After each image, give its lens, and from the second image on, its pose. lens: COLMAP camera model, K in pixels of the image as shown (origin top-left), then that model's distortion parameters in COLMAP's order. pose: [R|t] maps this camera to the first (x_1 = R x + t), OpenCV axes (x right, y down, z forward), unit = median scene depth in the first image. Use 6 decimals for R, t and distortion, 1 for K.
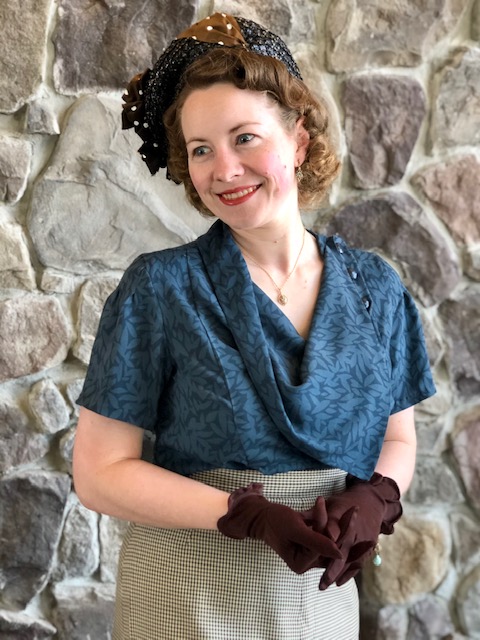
lens RADIAL K [[1057.7, 0, 241.3], [0, 1057.7, 314.9], [0, 0, 1]] dist [0.050190, 0.000000]
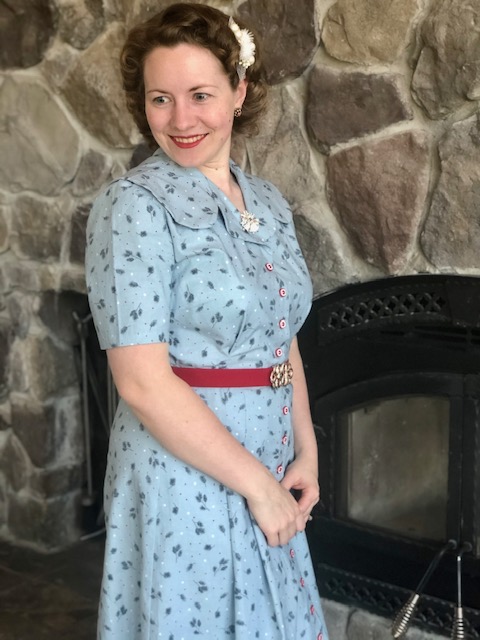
lens RADIAL K [[1057.7, 0, 238.4], [0, 1057.7, 319.3], [0, 0, 1]] dist [0.050190, 0.000000]
pose [[0.575815, 0.114738, -0.809489, 1.239244], [-0.097710, 0.992665, 0.071197, 0.003551], [0.811721, 0.038099, 0.582802, 0.358574]]
